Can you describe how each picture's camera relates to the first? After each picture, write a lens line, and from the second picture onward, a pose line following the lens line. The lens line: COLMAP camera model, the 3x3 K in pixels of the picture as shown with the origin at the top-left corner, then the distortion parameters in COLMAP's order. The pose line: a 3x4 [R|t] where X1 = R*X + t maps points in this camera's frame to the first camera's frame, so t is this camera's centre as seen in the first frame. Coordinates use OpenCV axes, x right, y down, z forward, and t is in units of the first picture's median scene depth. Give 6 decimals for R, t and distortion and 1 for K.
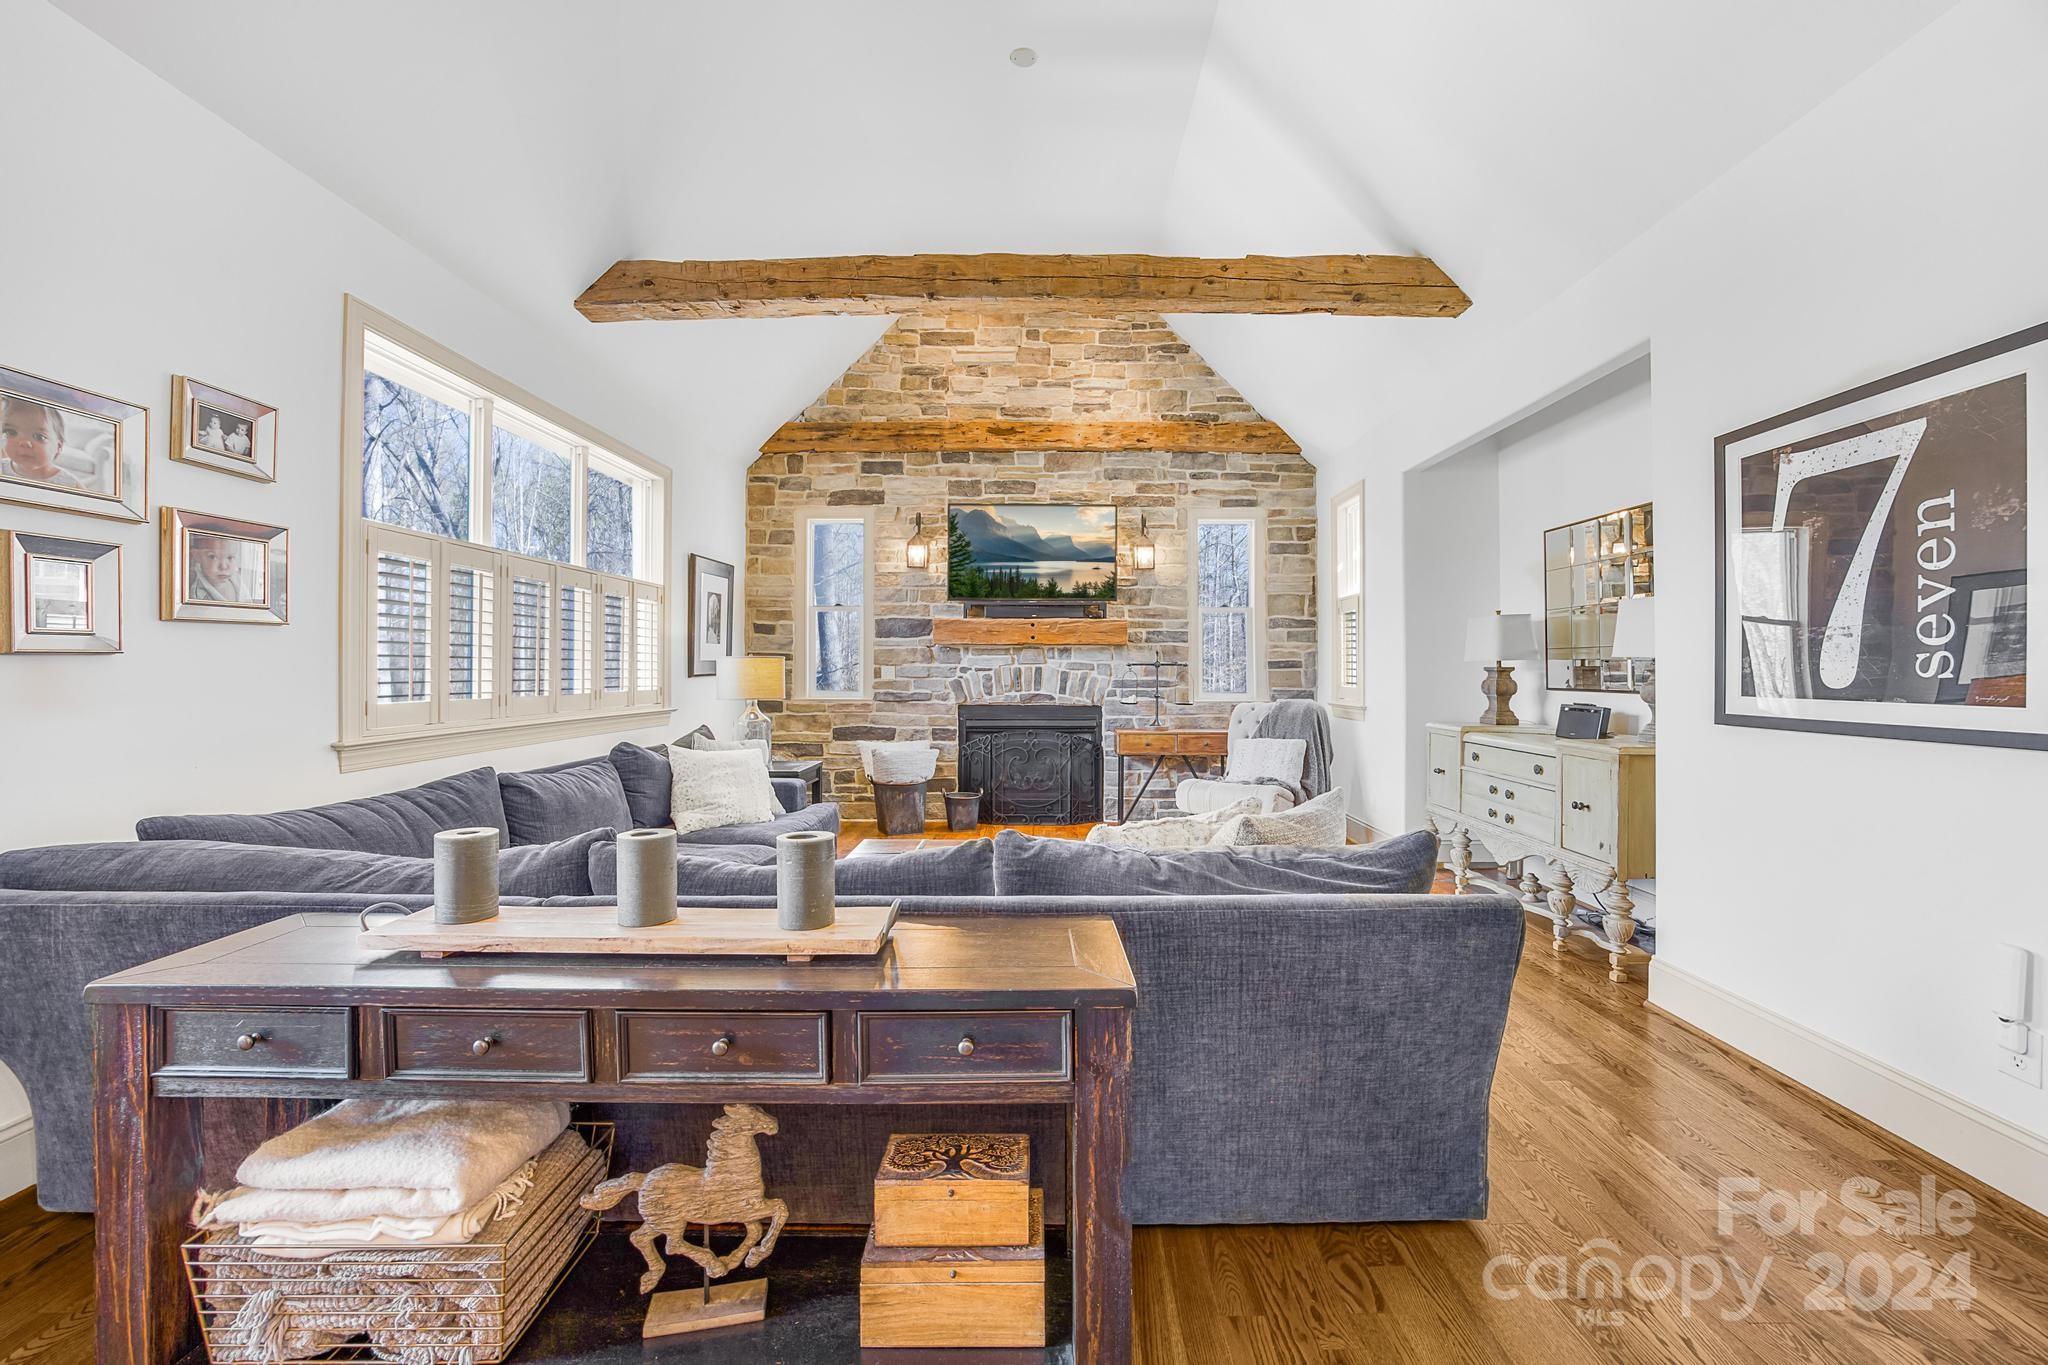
lens RADIAL K [[831.1, 0, 1016.2], [0, 831.1, 676.0], [0, 0, 1]] dist [-0.016707, 0.002014]
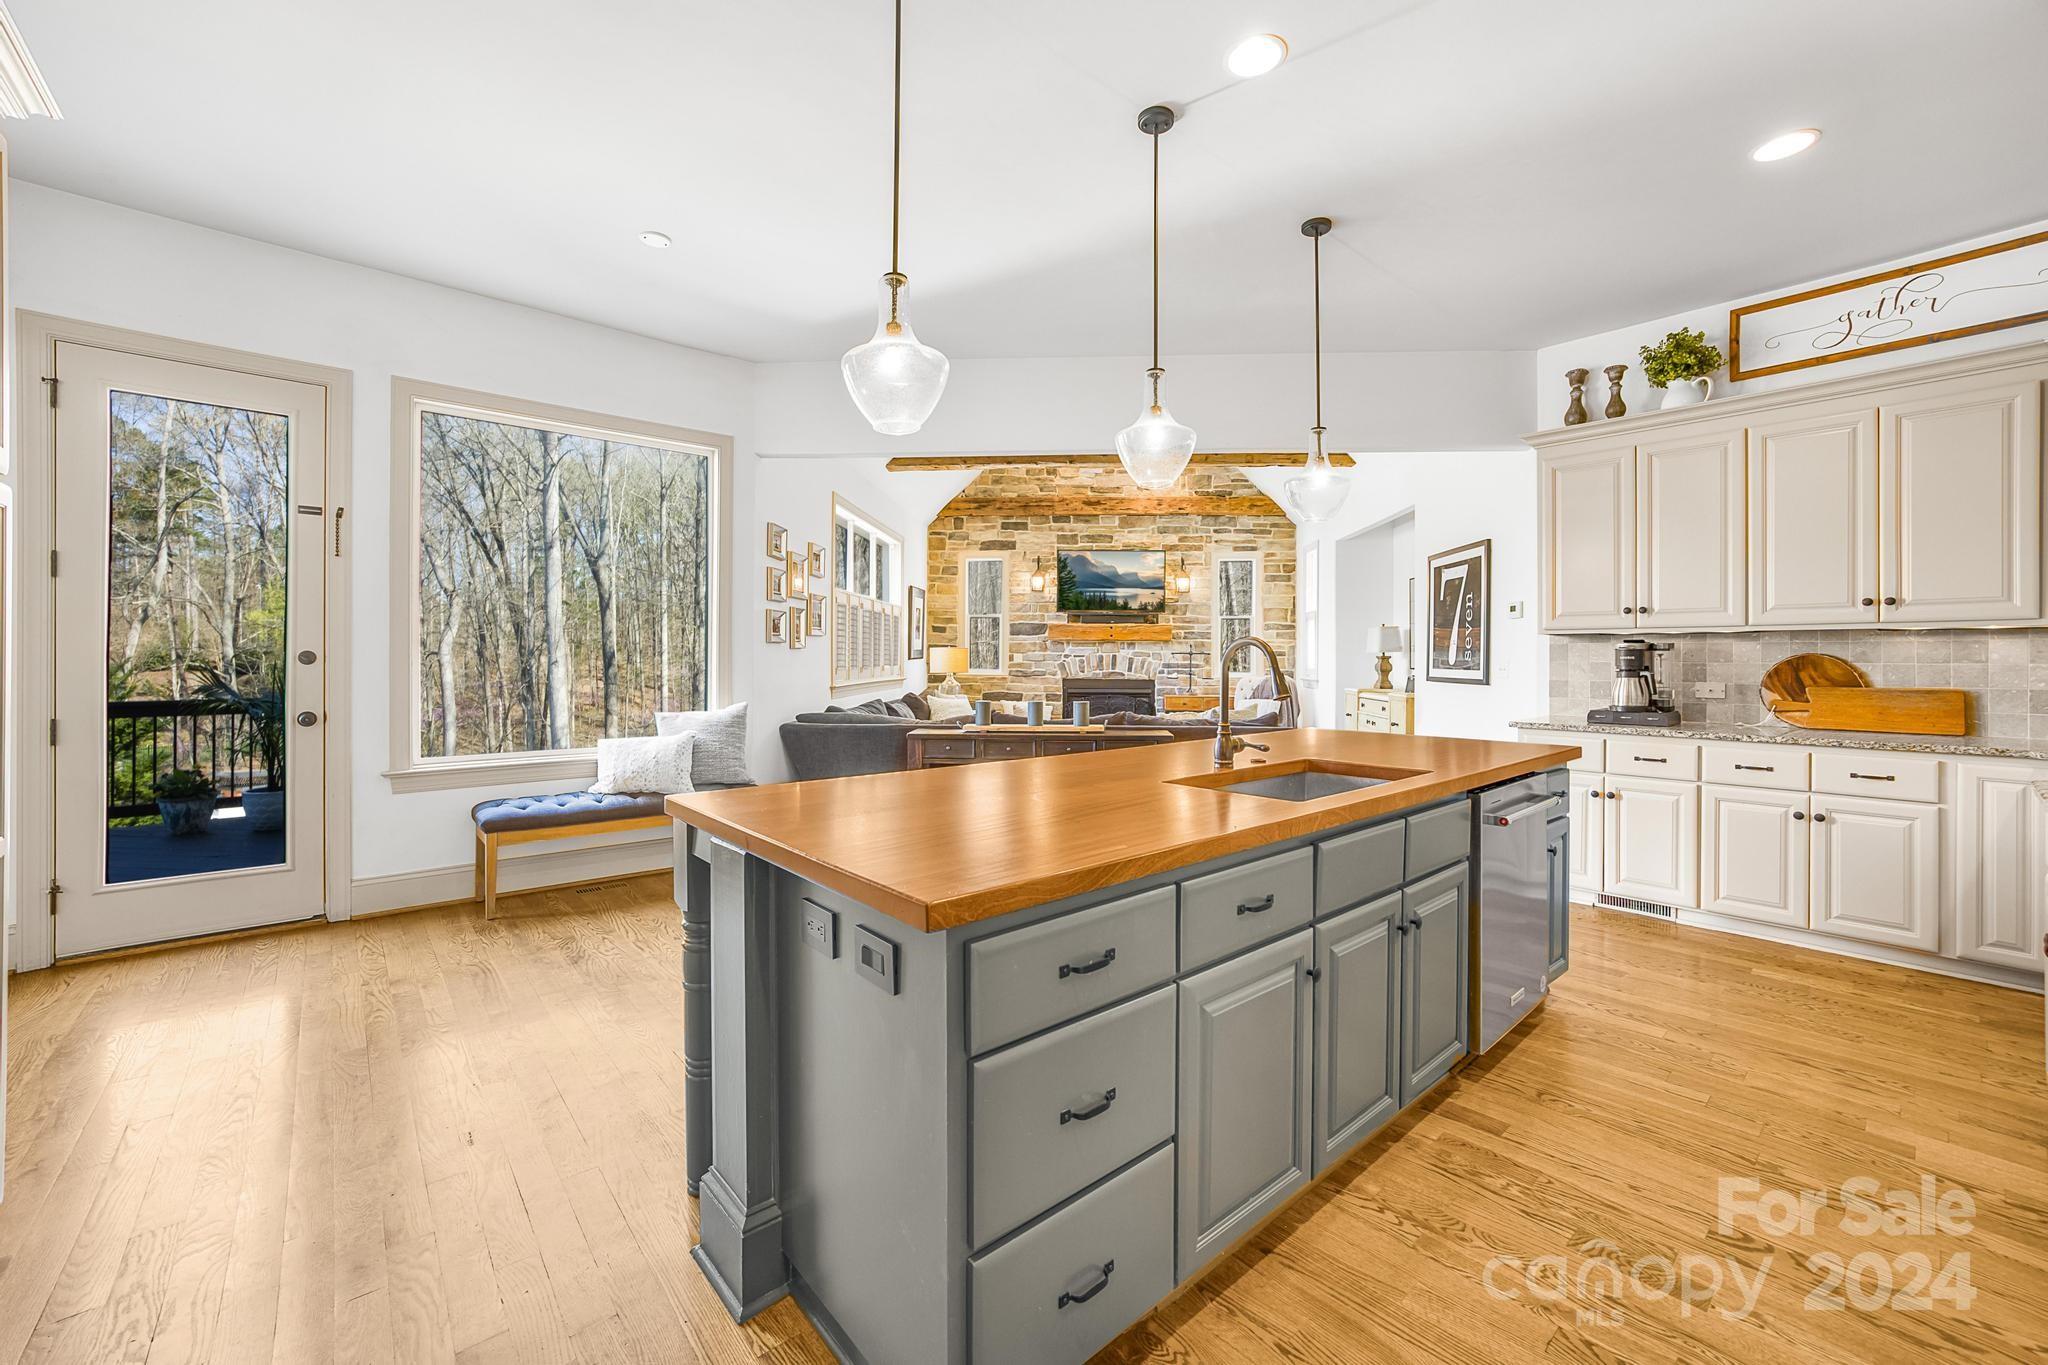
lens RADIAL K [[831.1, 0, 1036.8], [0, 831.1, 666.5], [0, 0, 1]] dist [-0.016707, 0.002014]
pose [[0.999663, 0.004923, -0.025503, -0.079088], [-0.004834, 0.999982, 0.003544, 0.006692], [0.025520, -0.003420, 0.999668, -0.560739]]
